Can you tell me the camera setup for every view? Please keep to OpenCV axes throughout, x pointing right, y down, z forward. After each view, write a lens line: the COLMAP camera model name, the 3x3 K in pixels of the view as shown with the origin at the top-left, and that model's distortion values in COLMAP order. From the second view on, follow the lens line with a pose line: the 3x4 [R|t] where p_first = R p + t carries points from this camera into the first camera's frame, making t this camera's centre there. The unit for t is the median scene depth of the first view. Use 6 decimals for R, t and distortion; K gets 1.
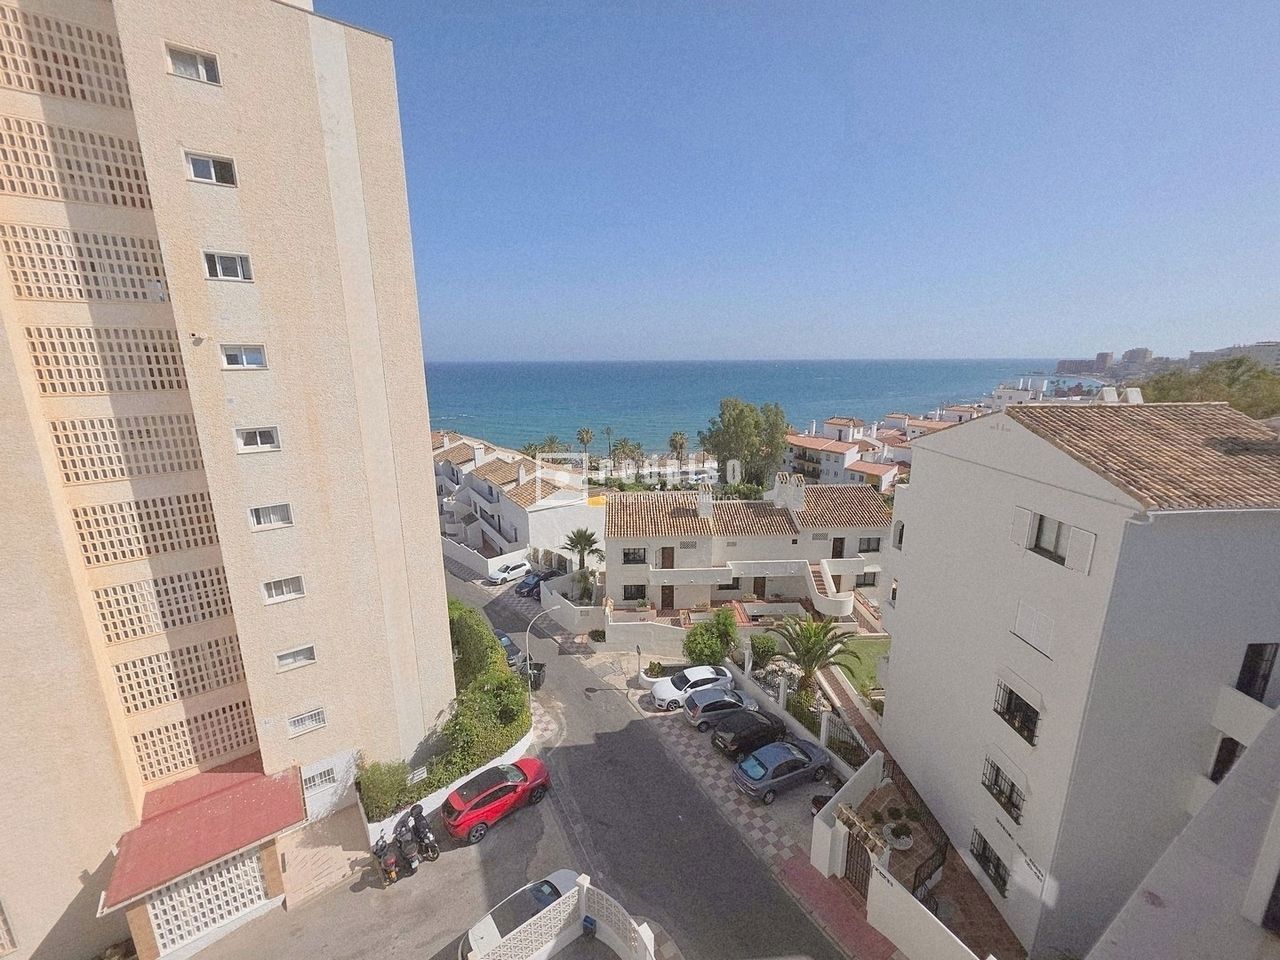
lens RADIAL K [[516.3, 0, 638.3], [0, 516.3, 476.8], [0, 0, 1]] dist [0.003518, -0.001308]
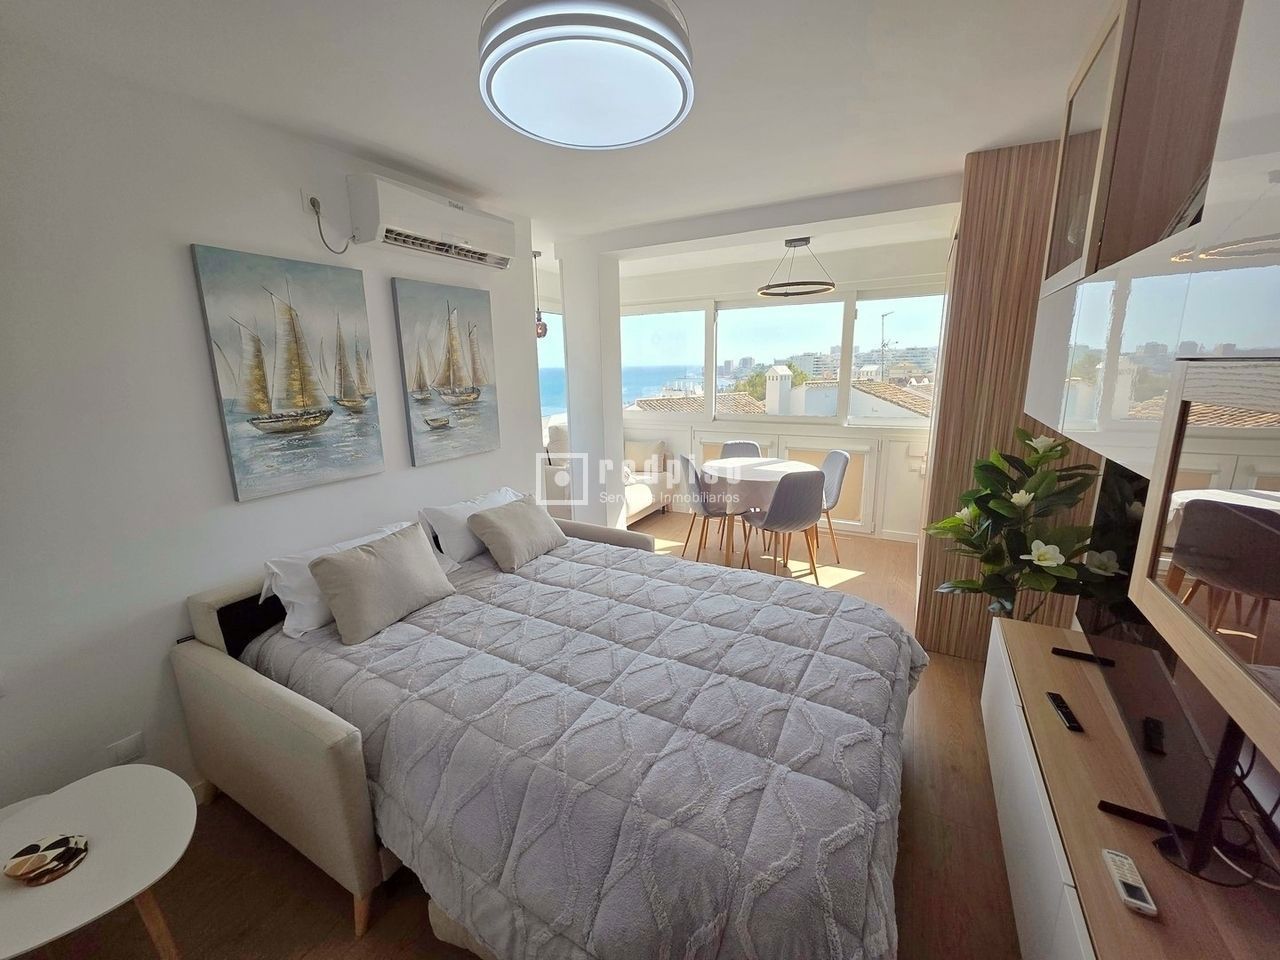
lens RADIAL K [[516.3, 0, 638.6], [0, 516.3, 474.4], [0, 0, 1]] dist [0.003518, -0.001308]
pose [[0.852396, -0.118961, 0.509185, -0.056629], [0.129686, 0.991449, 0.014533, 0.048599], [-0.506559, 0.053647, 0.860535, -0.239123]]
